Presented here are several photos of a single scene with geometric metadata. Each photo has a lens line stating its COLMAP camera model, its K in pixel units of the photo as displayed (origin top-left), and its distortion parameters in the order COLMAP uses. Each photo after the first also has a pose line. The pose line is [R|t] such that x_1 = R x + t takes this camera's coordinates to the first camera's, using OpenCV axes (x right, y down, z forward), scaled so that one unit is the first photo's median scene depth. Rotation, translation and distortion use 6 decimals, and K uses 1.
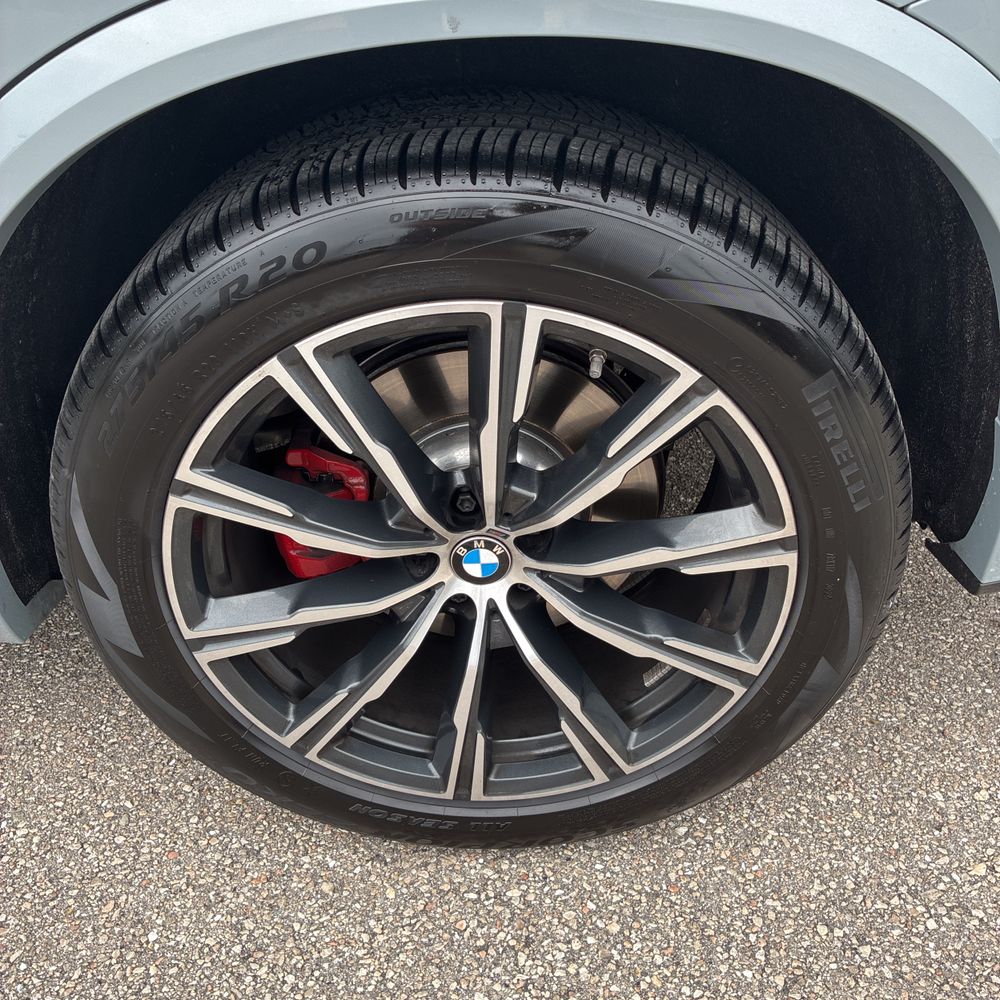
lens RADIAL K [[1020.9, 0, 497.5], [0, 1020.9, 494.1], [0, 0, 1]] dist [0.012187, -0.008751]
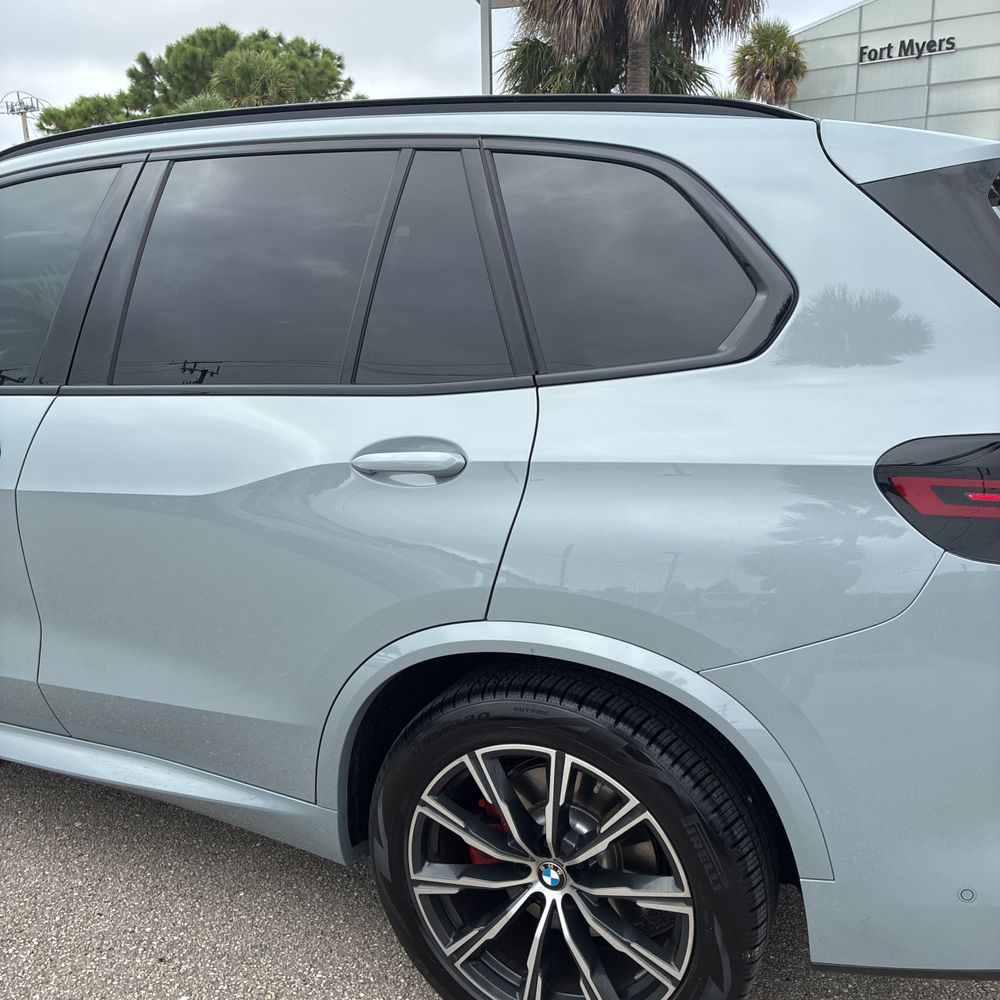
lens RADIAL K [[1012.1, 0, 498.4], [0, 1012.1, 496.8], [0, 0, 1]] dist [0.040715, -0.044240]
pose [[0.910241, 0.101199, -0.401522, 0.622401], [-0.239949, 0.919184, -0.312290, 0.030022], [0.337469, 0.380604, 0.860961, -1.045790]]
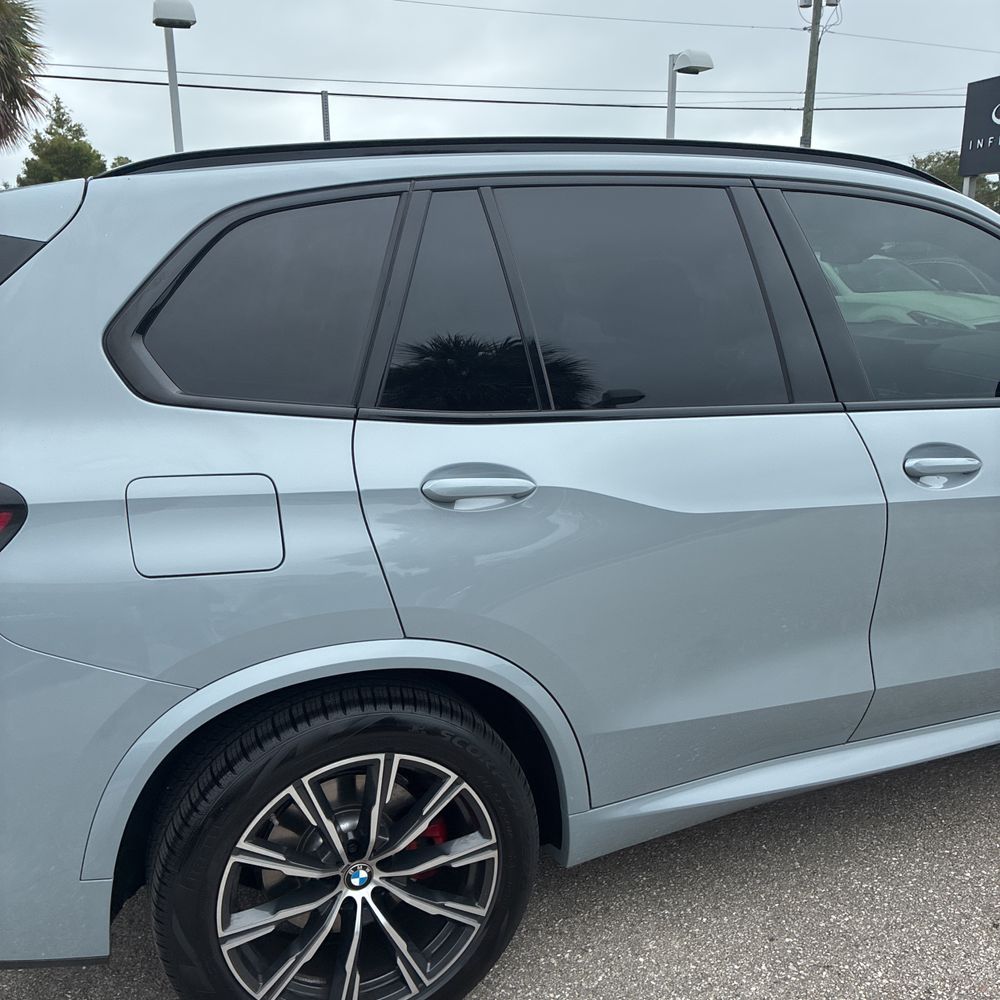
lens RADIAL K [[1005.3, 0, 500.0], [0, 1005.3, 500.0], [0, 0, 1]] dist [0.017495, -0.021971]
pose [[0.914248, 0.020186, 0.404652, -0.624611], [0.142439, 0.918987, -0.367661, 0.160302], [-0.379292, 0.393771, 0.837307, -1.204498]]
